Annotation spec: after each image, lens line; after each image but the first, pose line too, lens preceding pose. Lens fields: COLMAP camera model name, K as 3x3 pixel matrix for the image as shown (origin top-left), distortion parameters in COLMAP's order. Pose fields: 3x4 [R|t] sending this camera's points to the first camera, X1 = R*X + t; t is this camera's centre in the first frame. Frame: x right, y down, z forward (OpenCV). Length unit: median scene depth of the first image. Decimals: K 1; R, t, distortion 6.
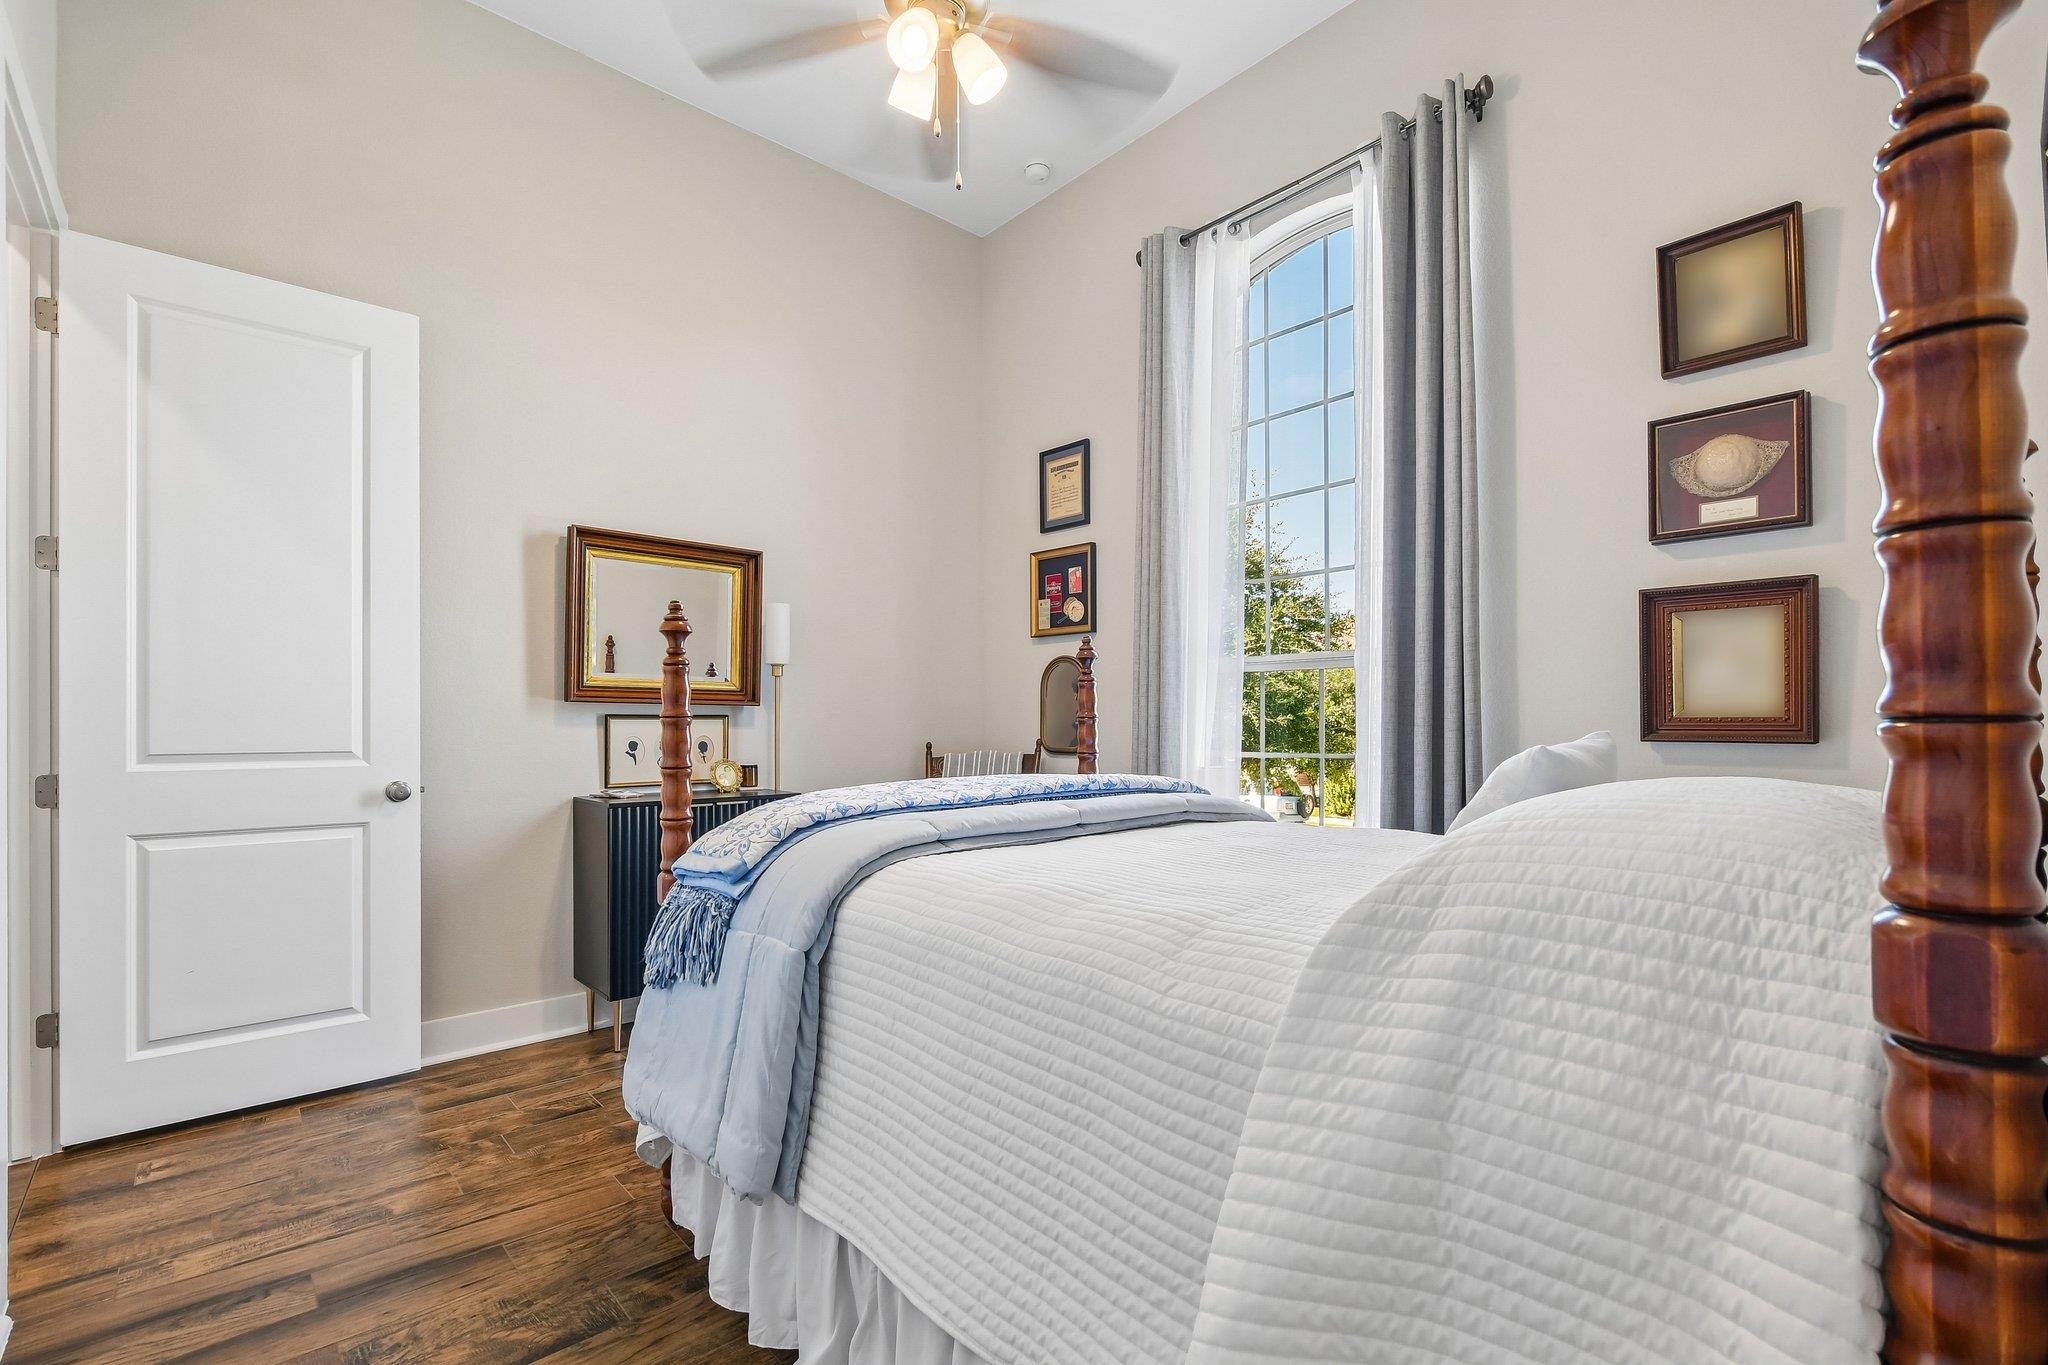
lens RADIAL K [[897.1, 0, 999.4], [0, 897.1, 715.4], [0, 0, 1]] dist [0.003527, -0.005385]
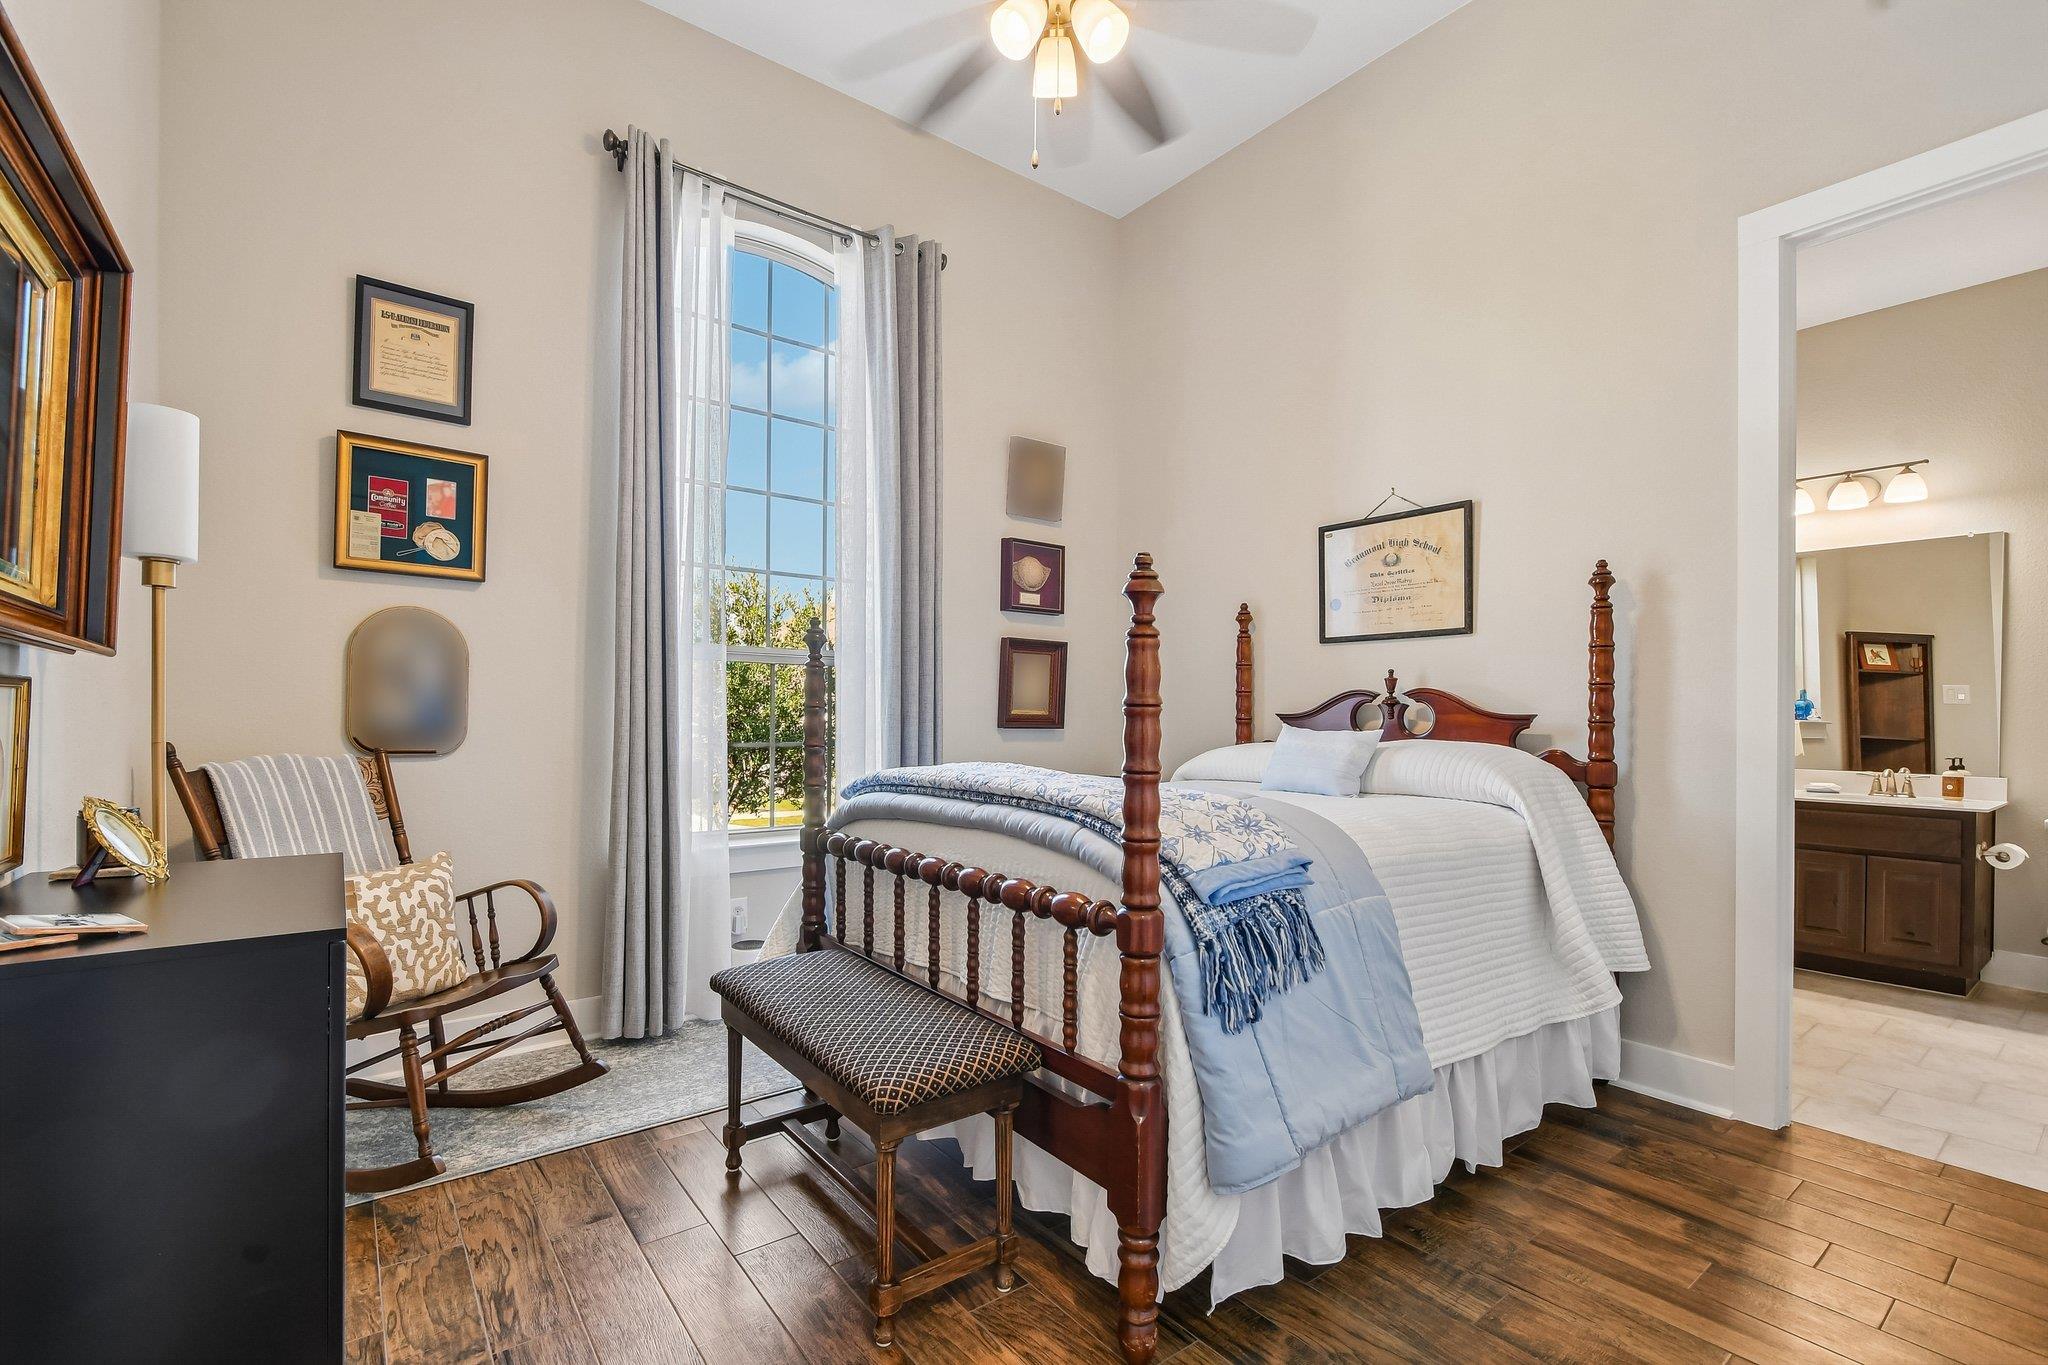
lens RADIAL K [[897.1, 0, 999.4], [0, 897.1, 715.4], [0, 0, 1]] dist [0.003527, -0.005385]
pose [[0.086287, 0.010682, 0.996213, -0.558844], [-0.018333, 0.999790, -0.009132, 0.011568], [-0.996102, -0.017475, 0.086464, 0.520664]]
